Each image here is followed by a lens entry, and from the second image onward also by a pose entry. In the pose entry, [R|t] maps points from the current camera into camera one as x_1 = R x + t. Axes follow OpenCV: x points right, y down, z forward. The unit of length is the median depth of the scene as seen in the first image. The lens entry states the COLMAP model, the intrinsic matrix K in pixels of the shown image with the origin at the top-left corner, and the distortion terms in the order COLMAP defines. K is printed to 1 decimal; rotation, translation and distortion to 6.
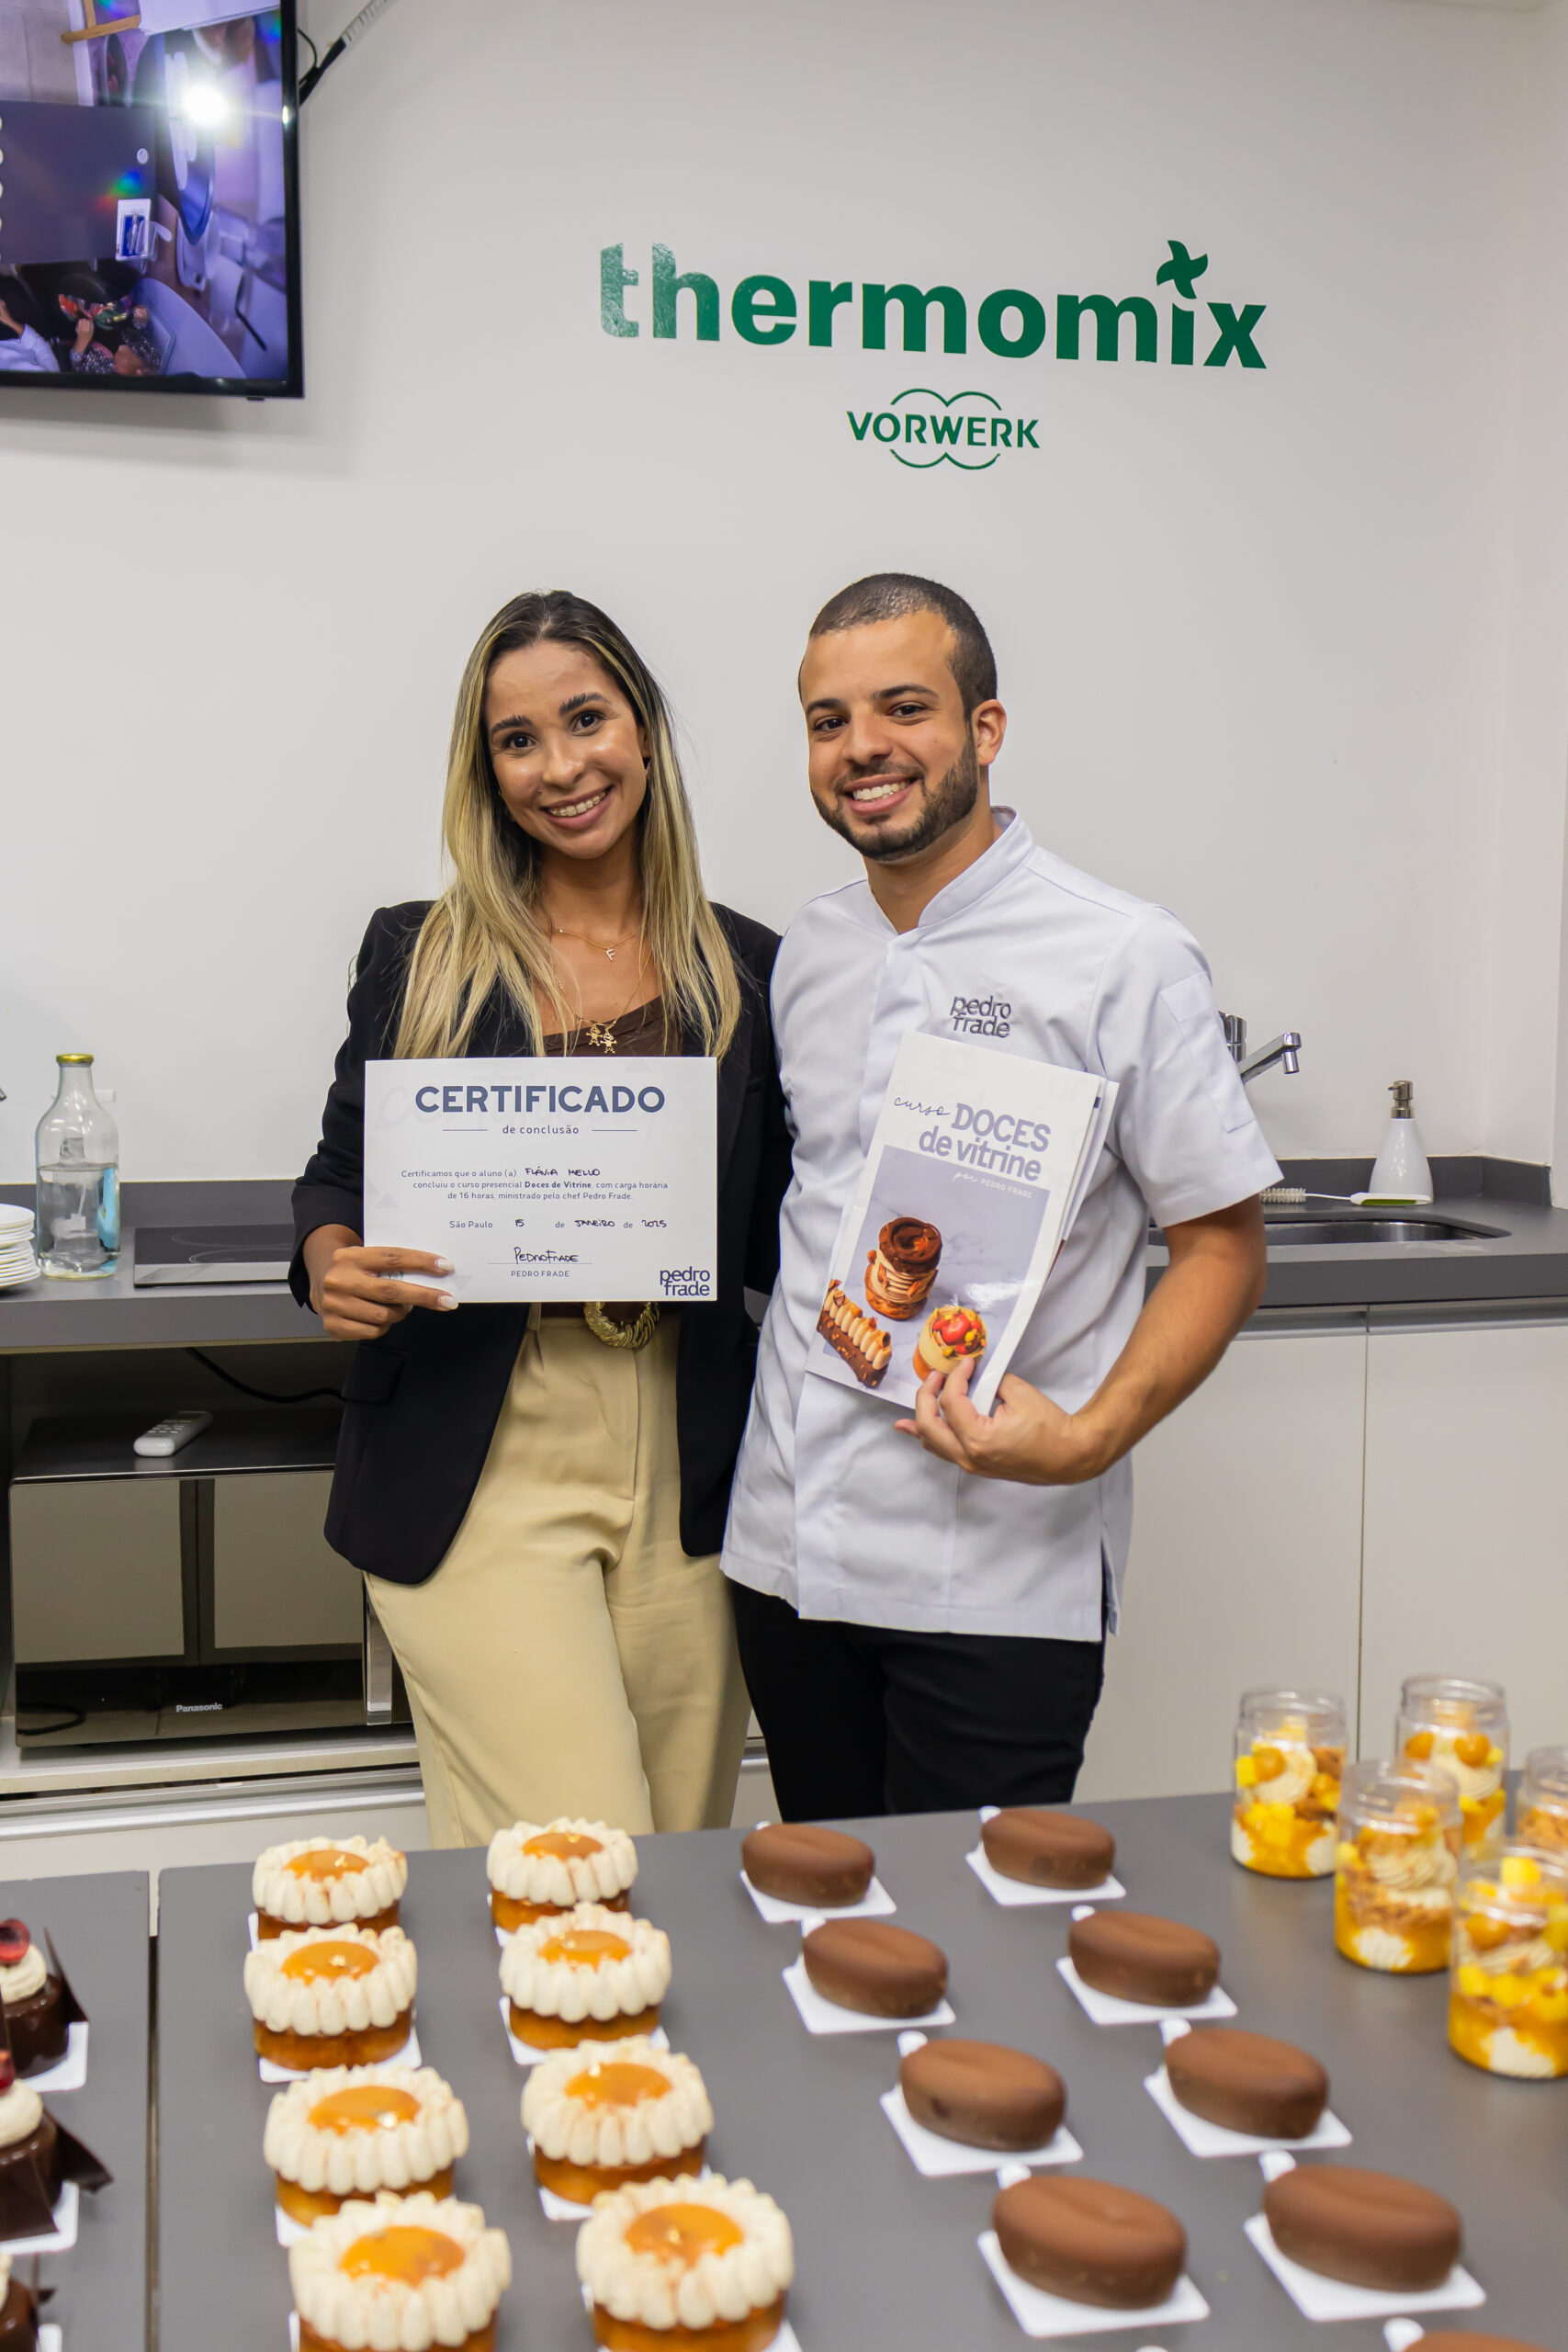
lens RADIAL K [[2560.4, 0, 781.2], [0, 2560.4, 1178.6], [0, 0, 1]] dist [0.018067, 0.000000]
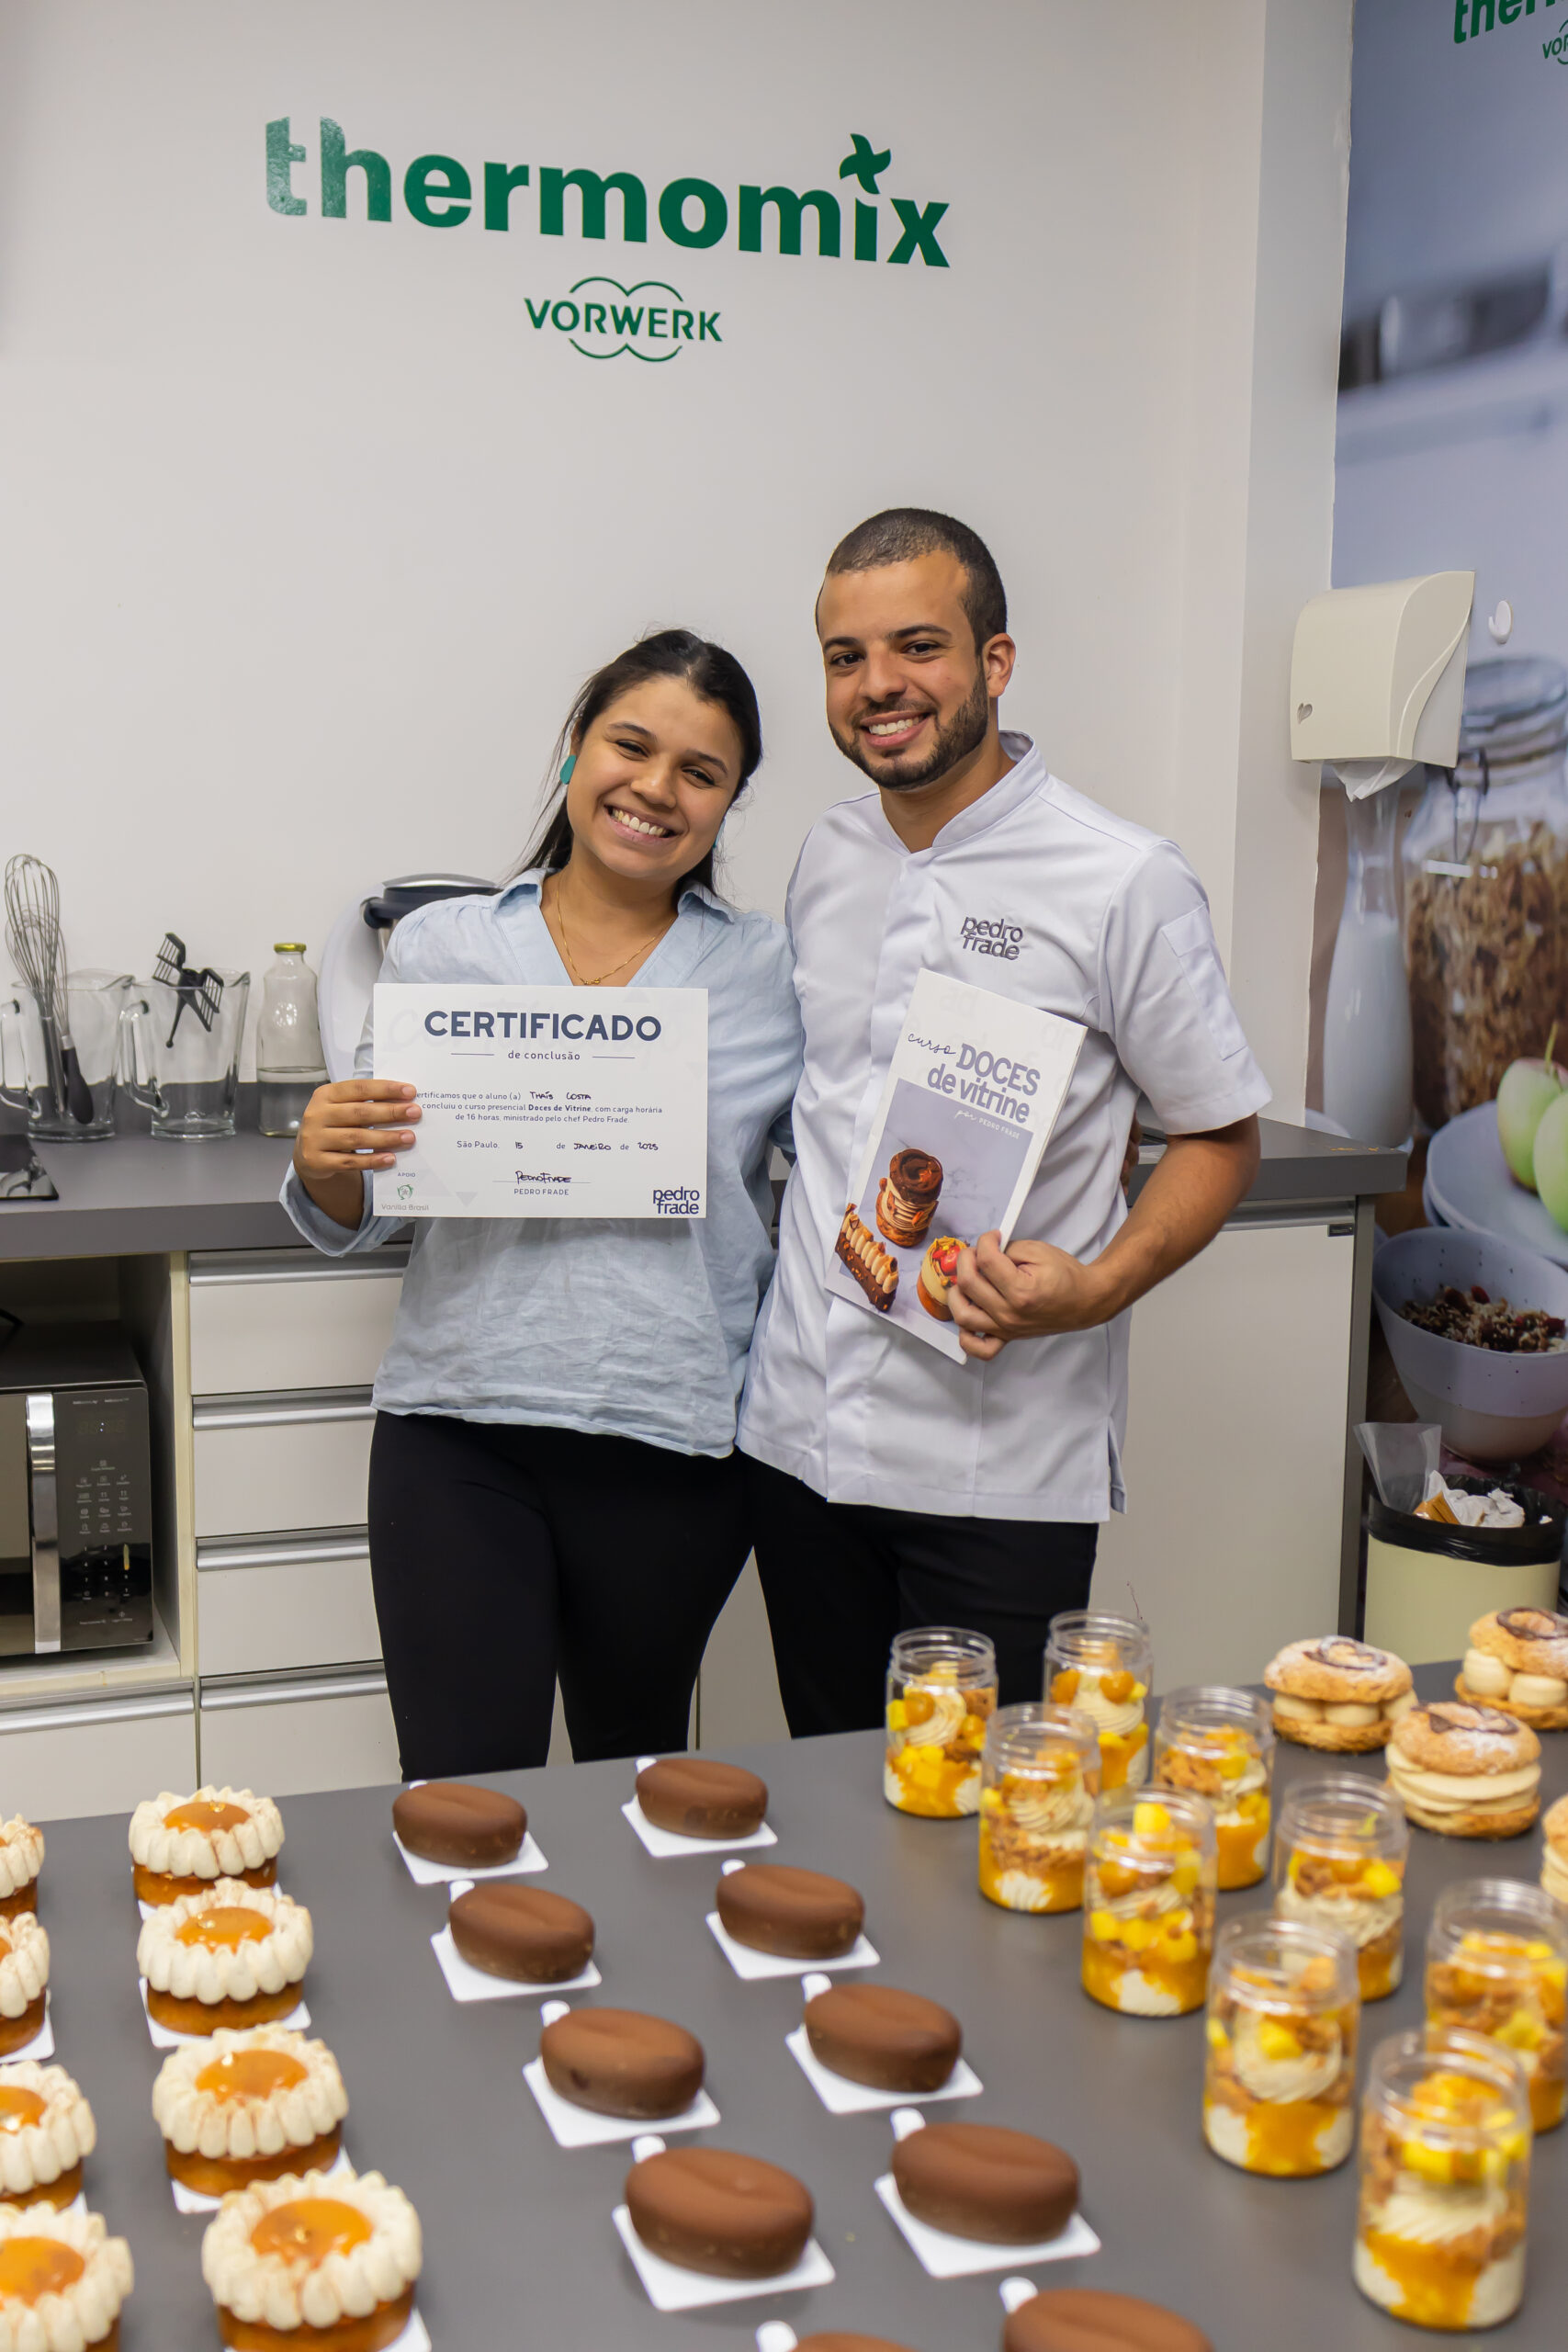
lens RADIAL K [[2579.1, 0, 779.4], [0, 2579.1, 1172.3], [0, 0, 1]] dist [-0.016700, 0.000000]
pose [[0.993649, -0.007110, 0.112295, 0.024244], [0.001841, 0.998895, 0.046954, -0.032963], [-0.112505, -0.046449, 0.992565, 0.006830]]
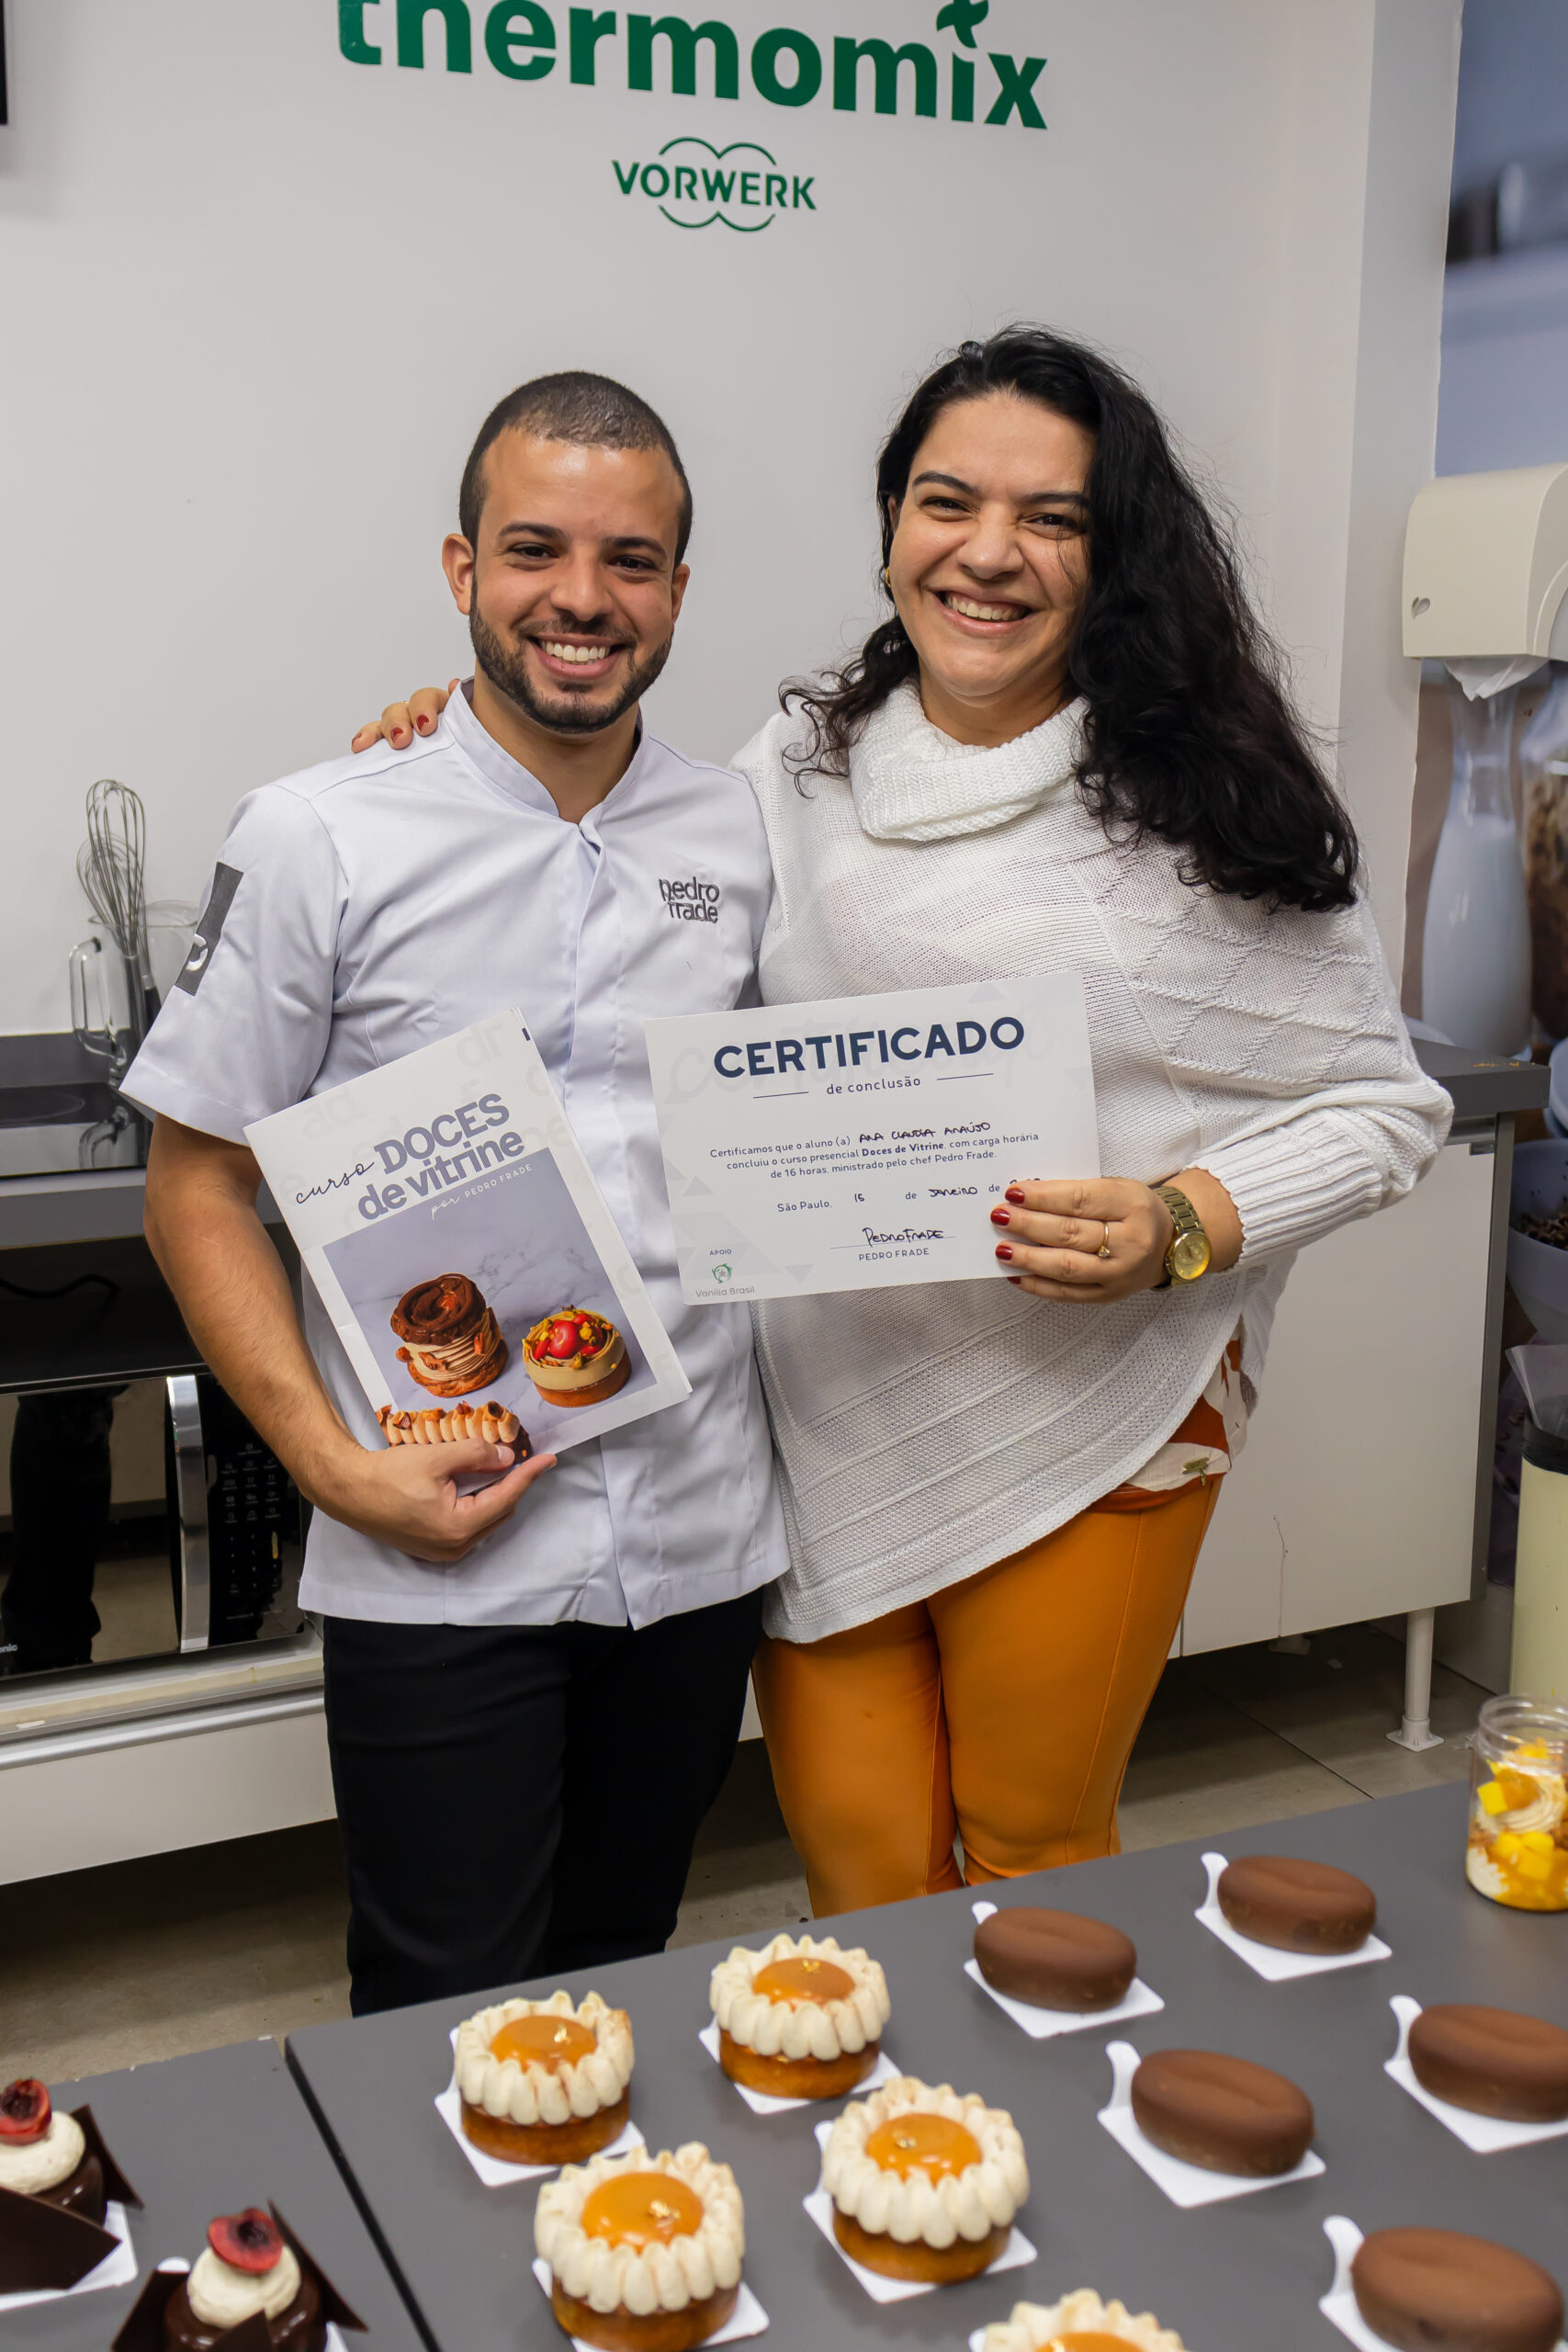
lens RADIAL K [[2560.4, 0, 808.3], [0, 2560.4, 1160.5], [0, 0, 1]] dist [0.018067, 0.000000]
pose [[0.979322, -0.037990, 0.198708, -0.247895], [0.017797, 0.994581, 0.102434, -0.103668], [-0.201523, -0.096779, 0.974691, 0.185558]]
